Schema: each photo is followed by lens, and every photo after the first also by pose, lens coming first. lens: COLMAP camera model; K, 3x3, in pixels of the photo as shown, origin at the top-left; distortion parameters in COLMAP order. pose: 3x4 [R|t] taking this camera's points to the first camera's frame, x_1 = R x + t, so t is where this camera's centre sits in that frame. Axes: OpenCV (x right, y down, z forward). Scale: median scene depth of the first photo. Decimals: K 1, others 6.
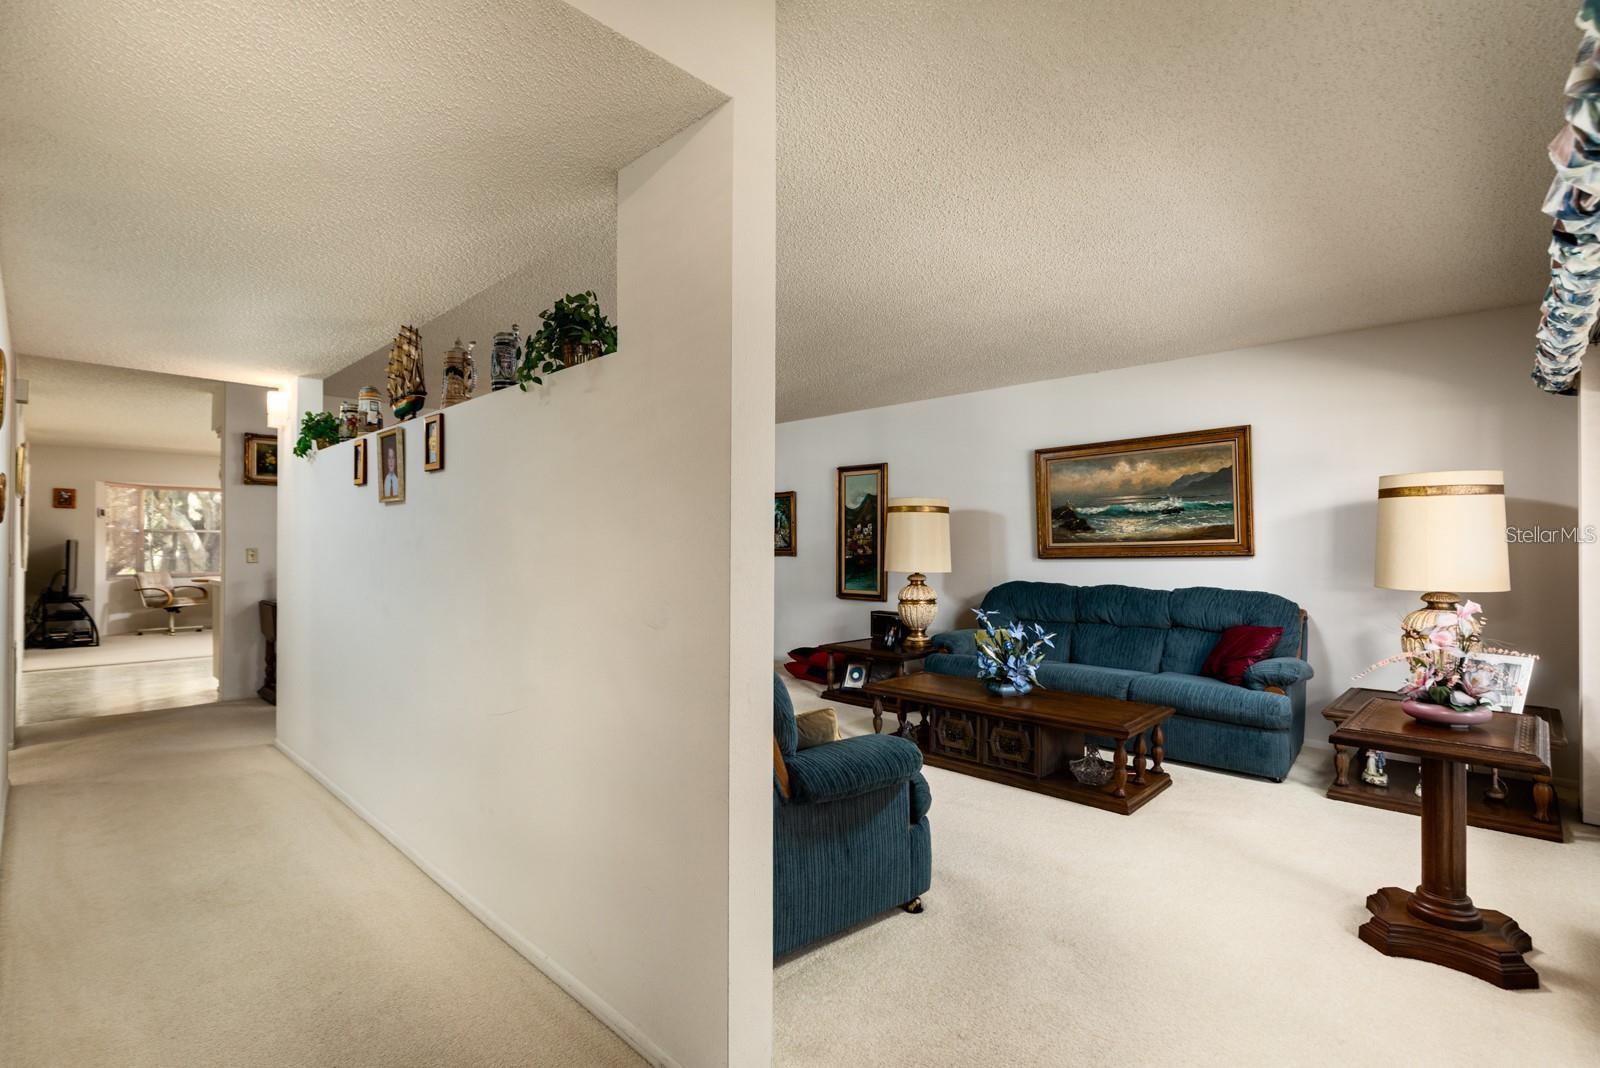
lens RADIAL K [[747.9, 0, 801.2], [0, 747.9, 537.0], [0, 0, 1]] dist [0.001079, 0.000142]
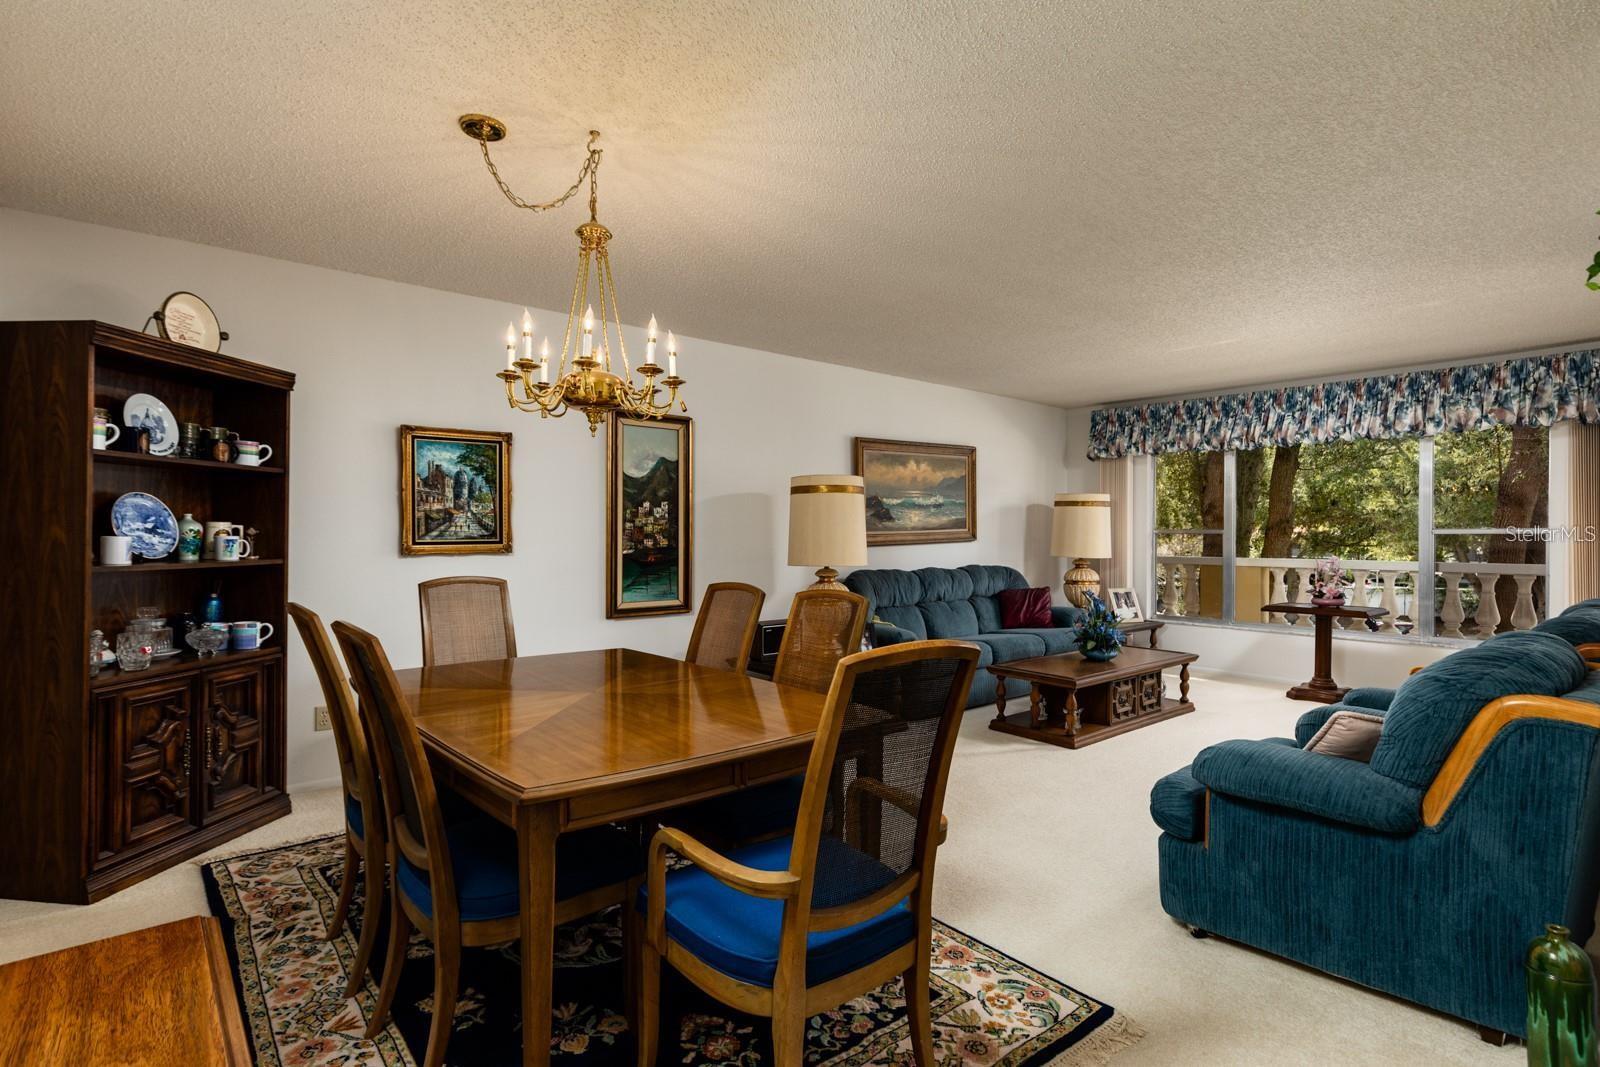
lens RADIAL K [[776.1, 0, 794.9], [0, 776.1, 530.0], [0, 0, 1]] dist [-0.005398, -0.000529]
pose [[0.106105, 0.001650, 0.994354, -0.721467], [-0.012396, 0.999923, -0.000337, 0.008109], [-0.994278, -0.012290, 0.106117, 0.971758]]
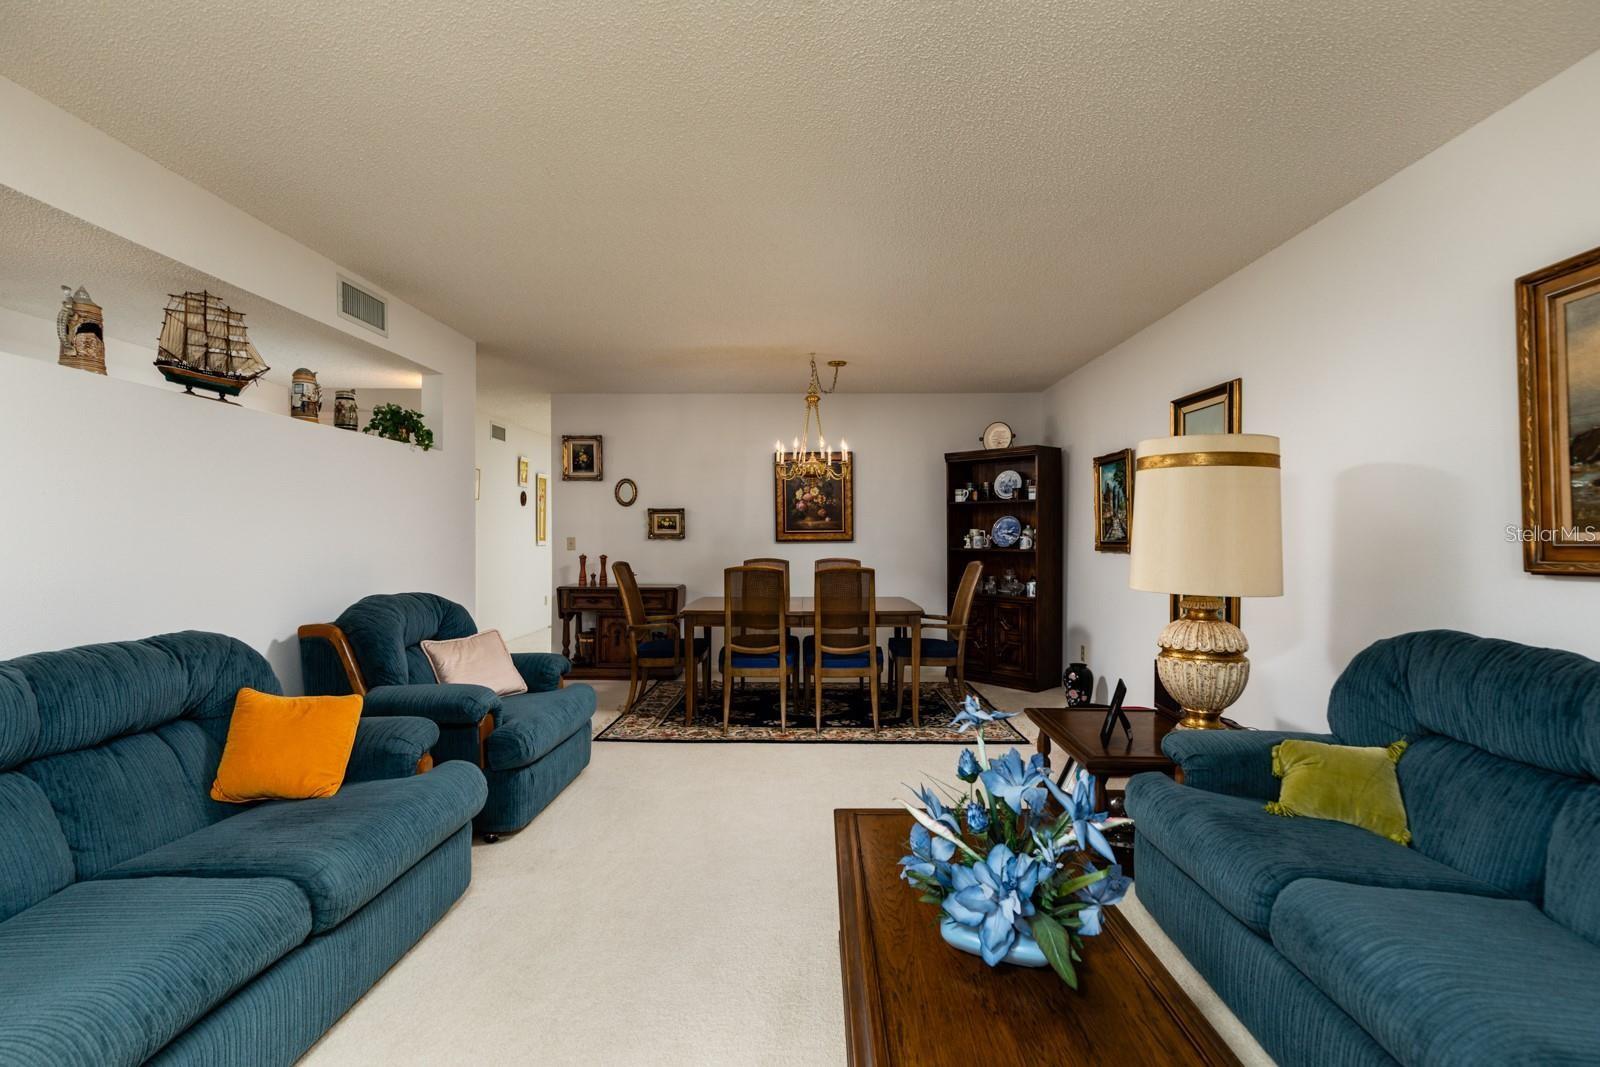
lens RADIAL K [[747.9, 0, 798.4], [0, 747.9, 526.5], [0, 0, 1]] dist [0.001079, 0.000142]
pose [[0.675757, -0.006470, -0.737096, 0.347264], [0.005738, 0.999977, -0.003517, 0.005421], [0.737102, -0.001852, 0.675779, 0.500042]]
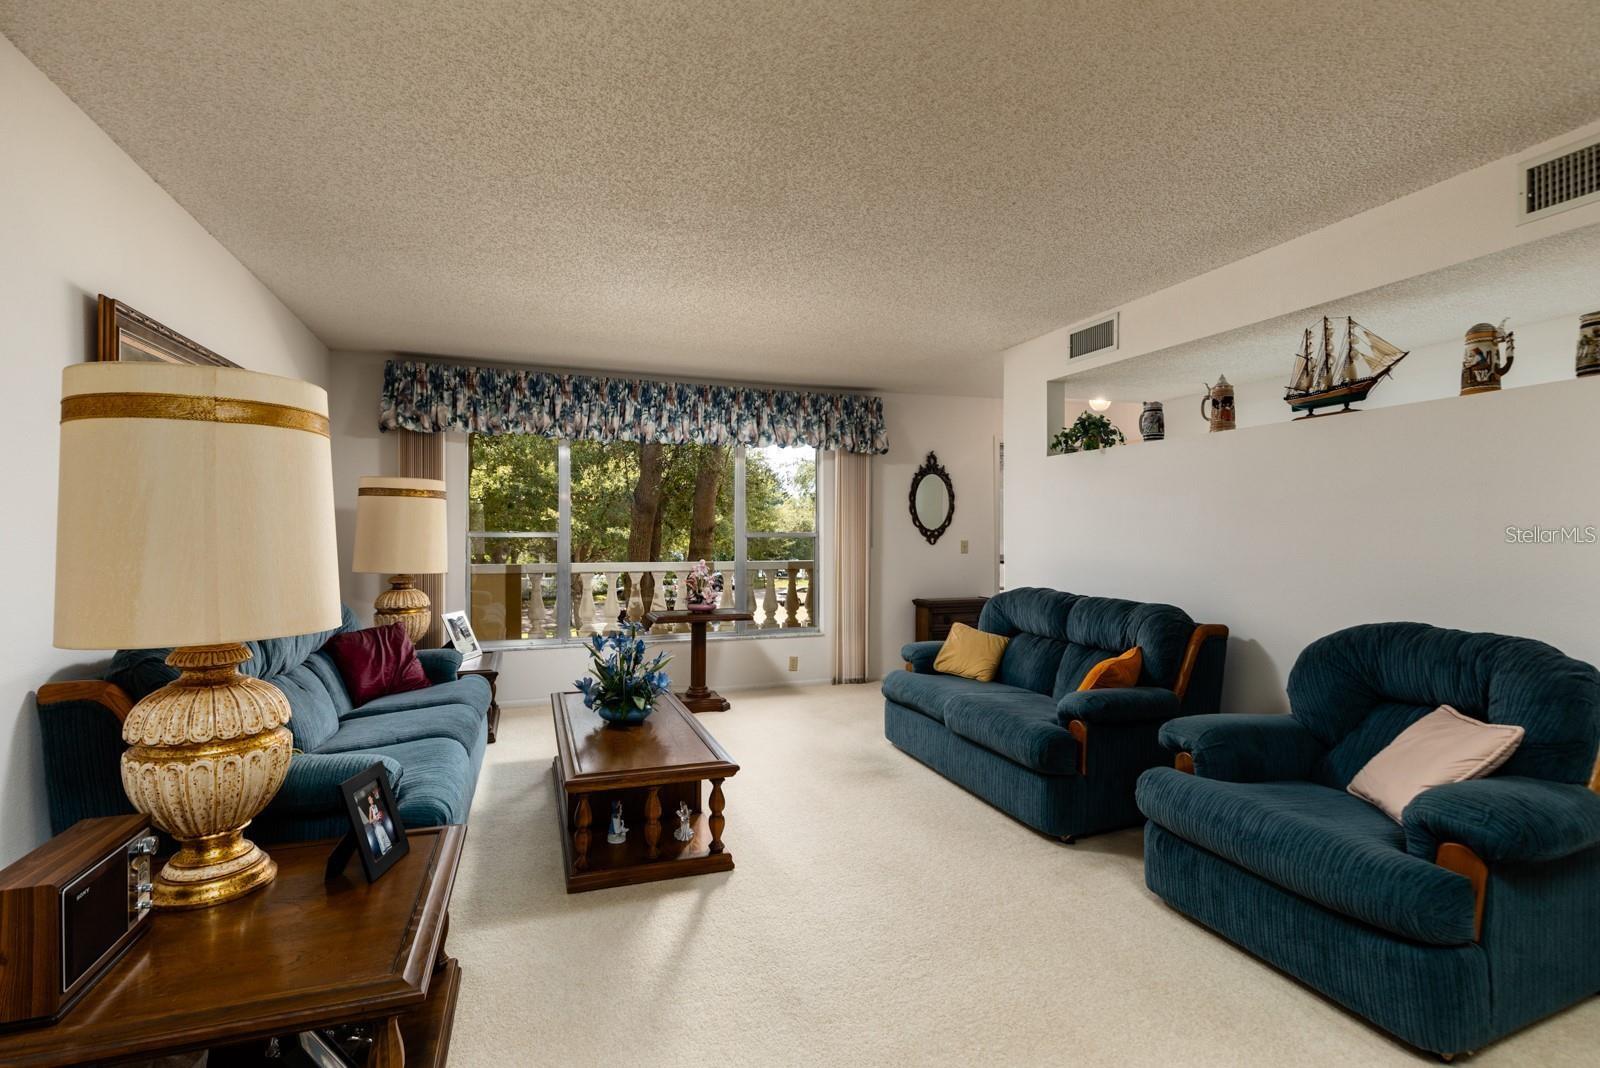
lens RADIAL K [[747.9, 0, 798.1], [0, 747.9, 534.4], [0, 0, 1]] dist [0.001079, 0.000142]
pose [[-0.904192, -0.002217, 0.427120, -0.178458], [-0.006361, 0.999946, -0.008274, 0.008138], [-0.427078, -0.010198, -0.904157, 1.195442]]
